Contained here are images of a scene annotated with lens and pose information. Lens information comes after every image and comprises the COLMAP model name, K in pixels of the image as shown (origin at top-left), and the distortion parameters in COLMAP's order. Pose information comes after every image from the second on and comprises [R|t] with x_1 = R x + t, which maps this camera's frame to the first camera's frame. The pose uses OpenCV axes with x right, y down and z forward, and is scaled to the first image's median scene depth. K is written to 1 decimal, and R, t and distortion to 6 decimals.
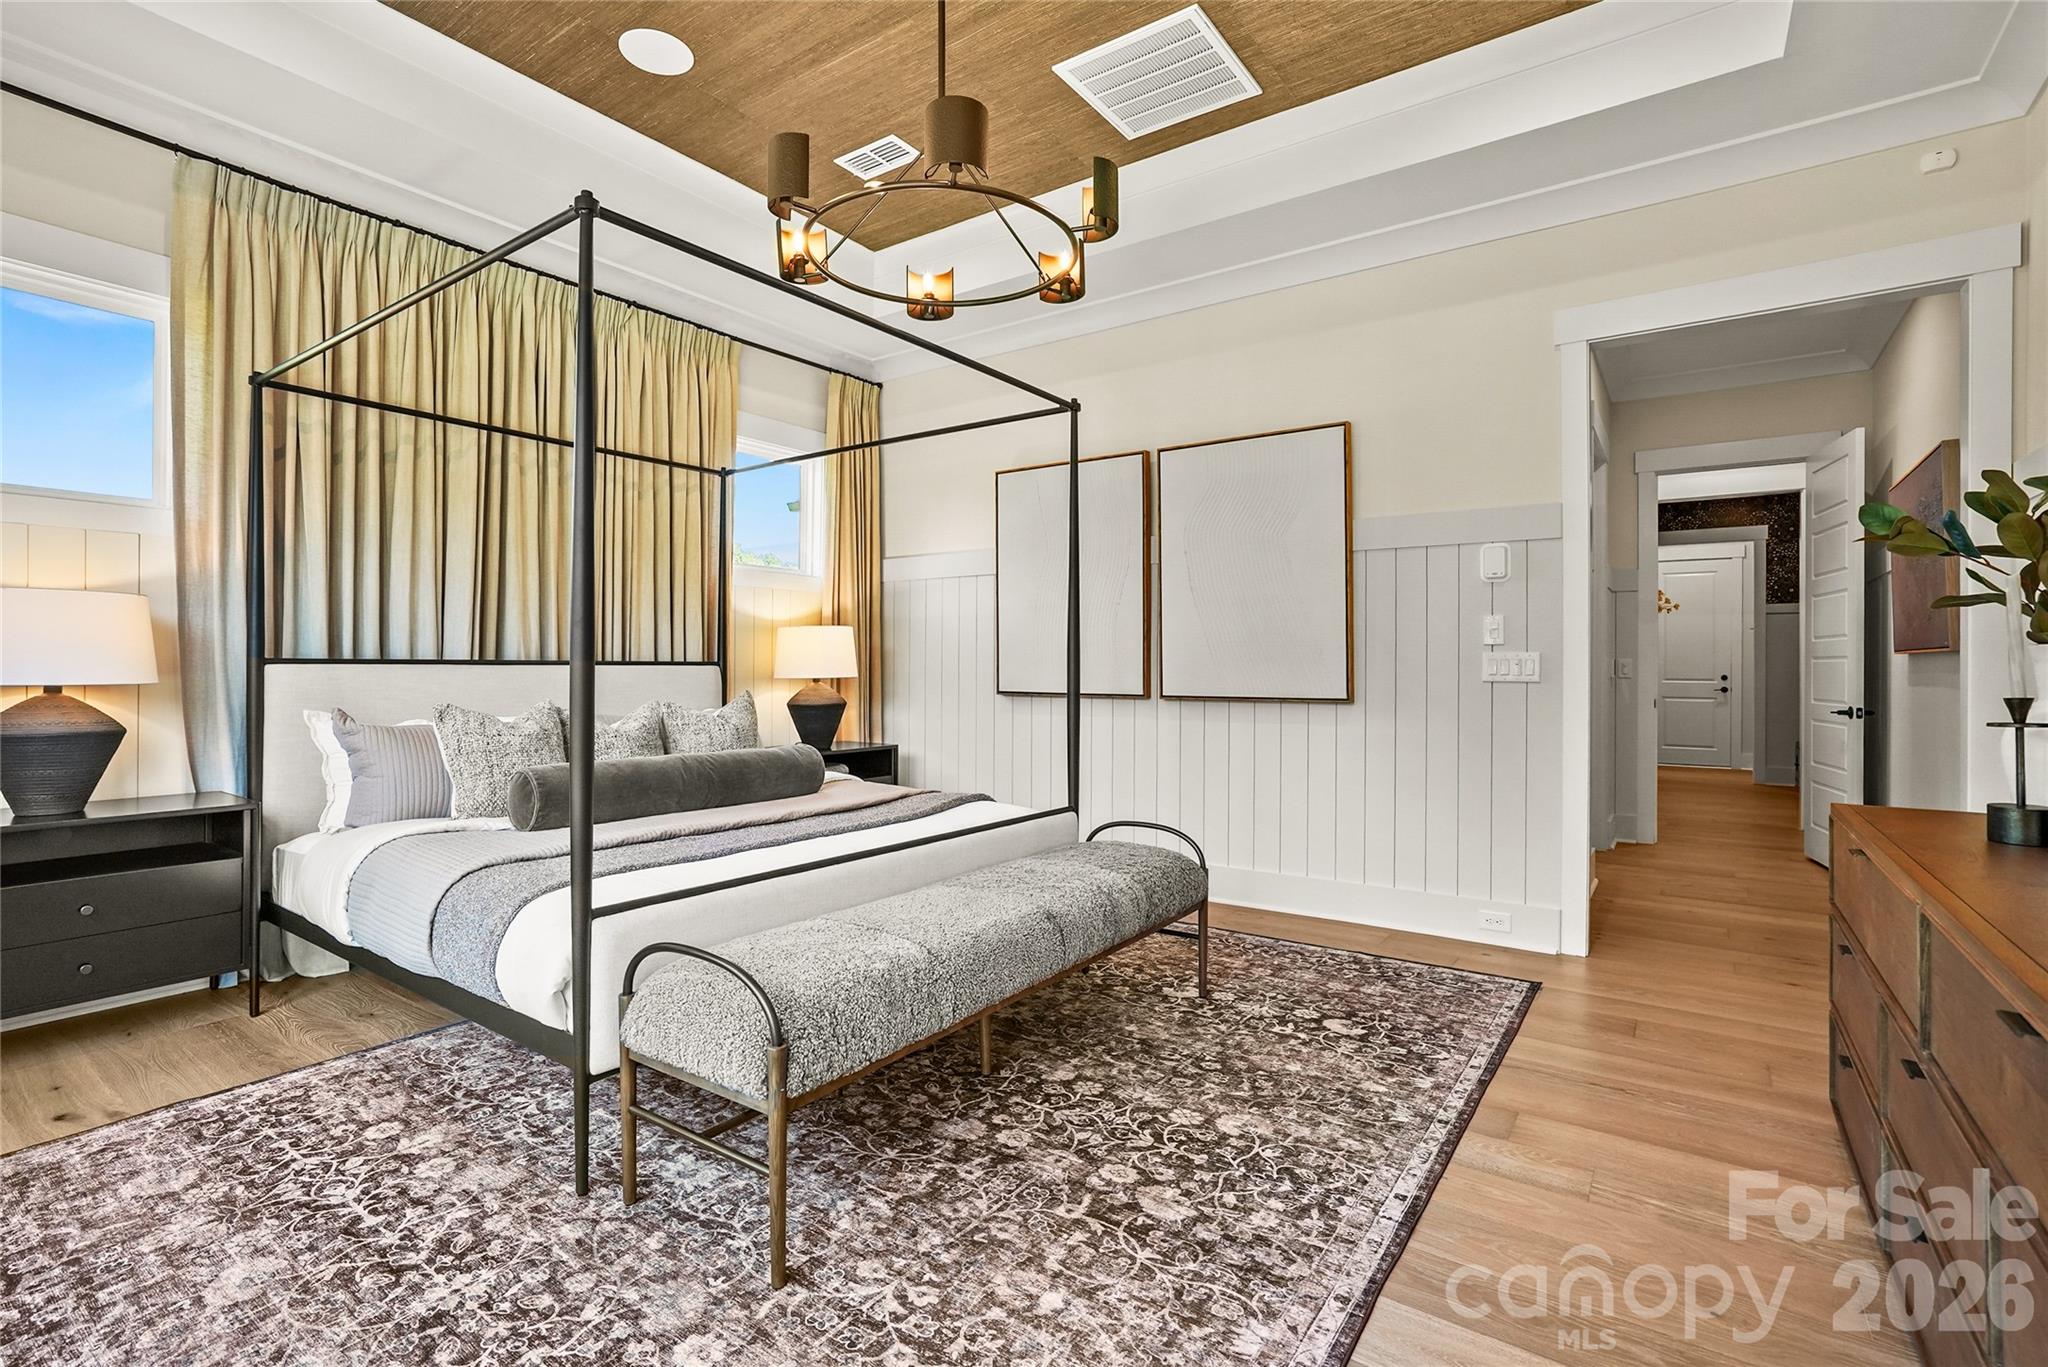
lens RADIAL K [[952.5, 0, 1016.6], [0, 952.5, 665.3], [0, 0, 1]] dist [-0.030356, 0.017300]
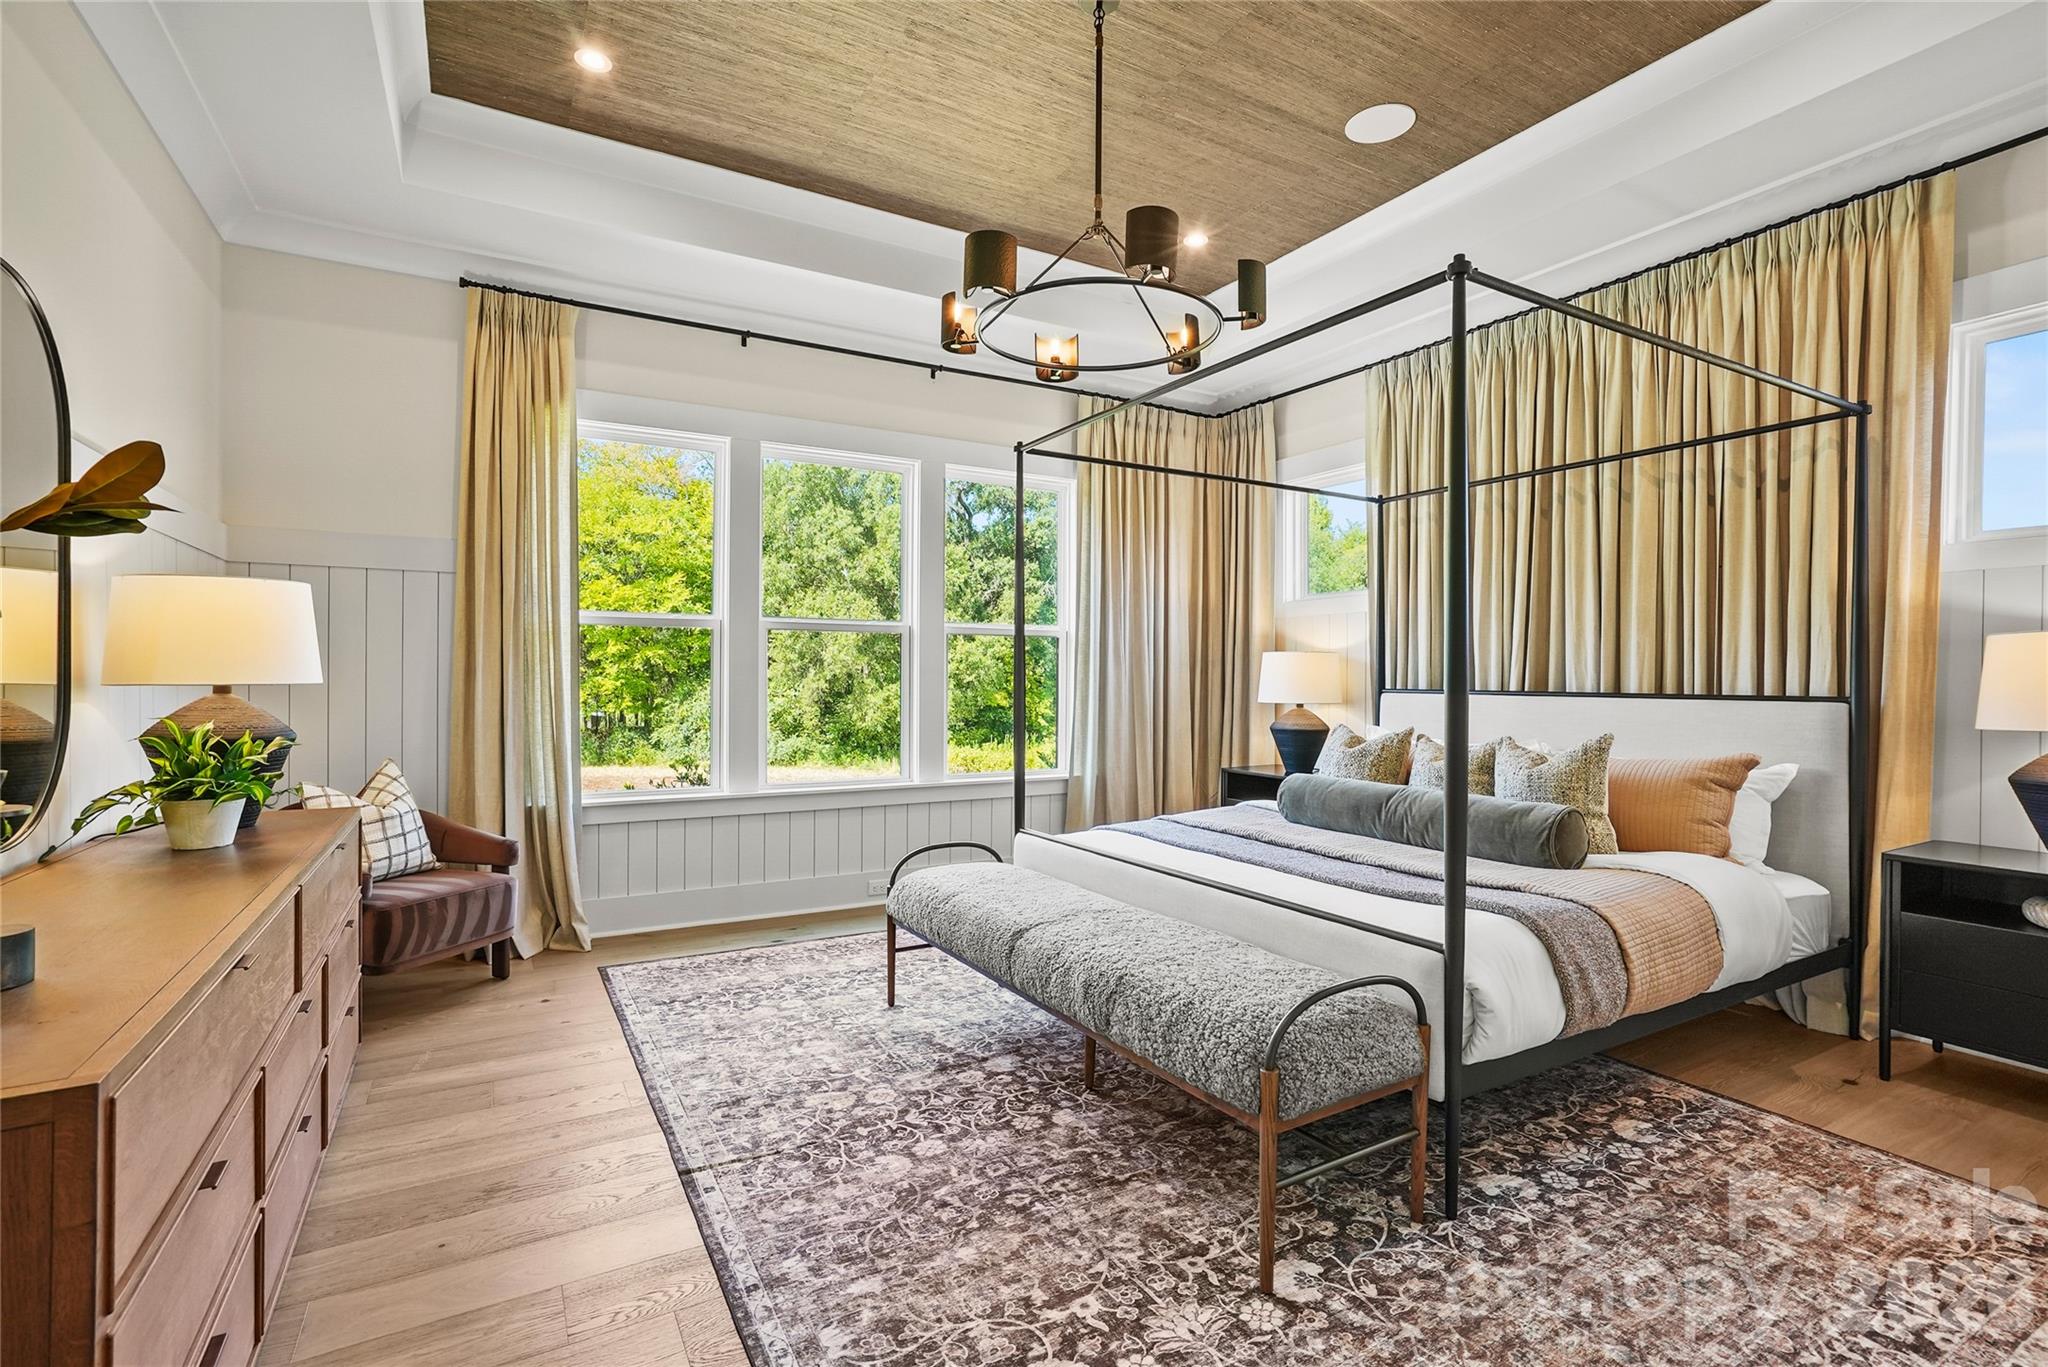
lens RADIAL K [[952.5, 0, 1031.4], [0, 952.5, 686.3], [0, 0, 1]] dist [-0.030356, 0.017300]
pose [[-0.413402, 0.000762, -0.910548, 0.988030], [-0.002980, 0.999993, 0.002189, -0.020712], [0.910544, 0.003619, -0.413397, 1.414169]]
